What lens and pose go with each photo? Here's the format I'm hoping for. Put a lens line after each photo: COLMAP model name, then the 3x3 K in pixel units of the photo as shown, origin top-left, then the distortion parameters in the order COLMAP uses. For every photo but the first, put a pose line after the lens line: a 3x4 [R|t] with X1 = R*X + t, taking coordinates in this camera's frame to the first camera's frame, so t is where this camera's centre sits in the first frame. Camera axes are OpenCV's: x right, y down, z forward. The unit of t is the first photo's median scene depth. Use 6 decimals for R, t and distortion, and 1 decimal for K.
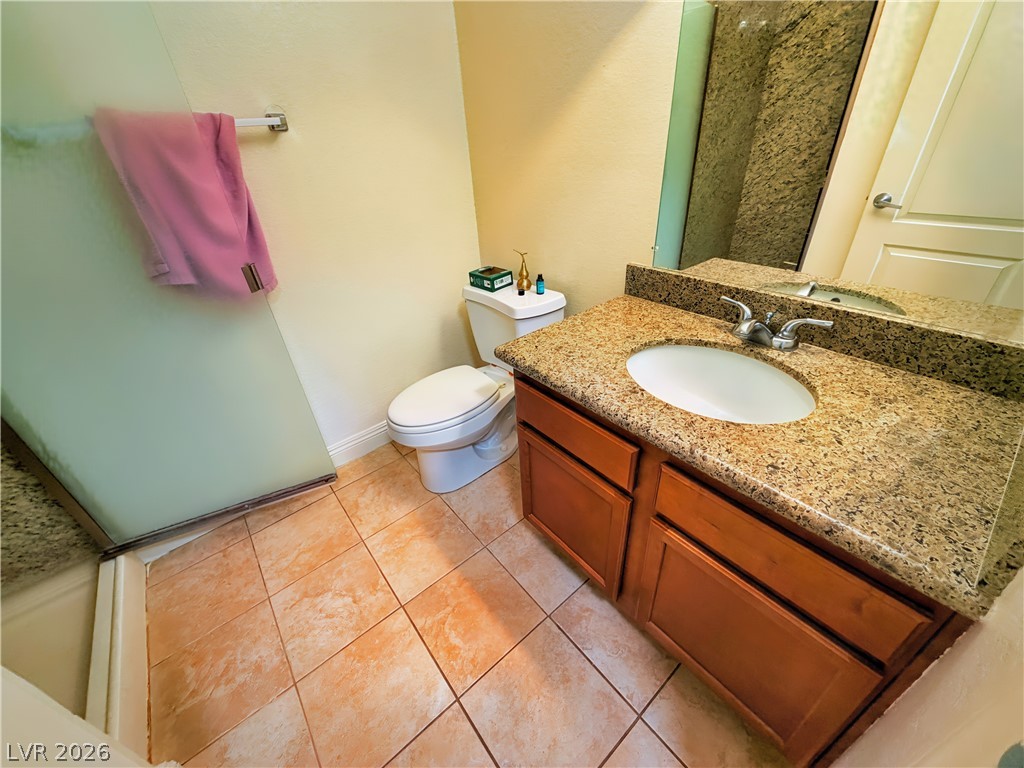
lens RADIAL K [[406.8, 0, 510.3], [0, 406.8, 383.7], [0, 0, 1]] dist [-0.000027, 0.000182]
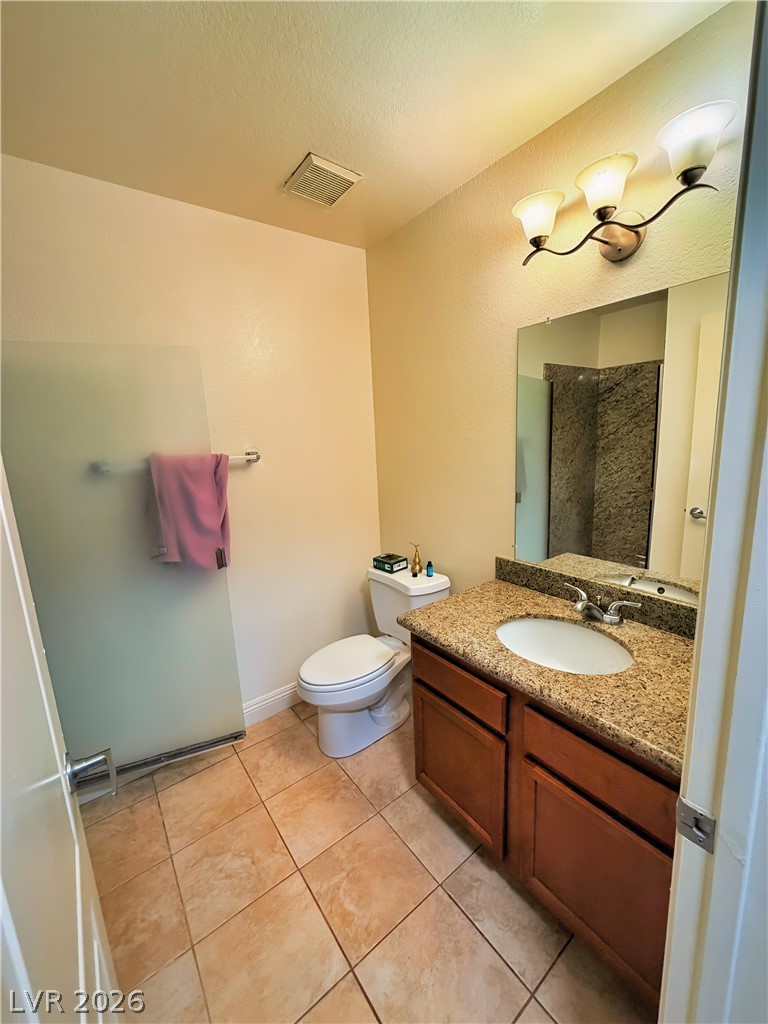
lens RADIAL K [[406.8, 0, 383.7], [0, 406.8, 510.5], [0, 0, 1]] dist [-0.000027, 0.000182]
pose [[0.999126, 0.027269, -0.031667, -0.042830], [-0.036881, 0.931708, -0.361331, 0.063095], [0.019651, 0.362183, 0.931900, -0.318796]]
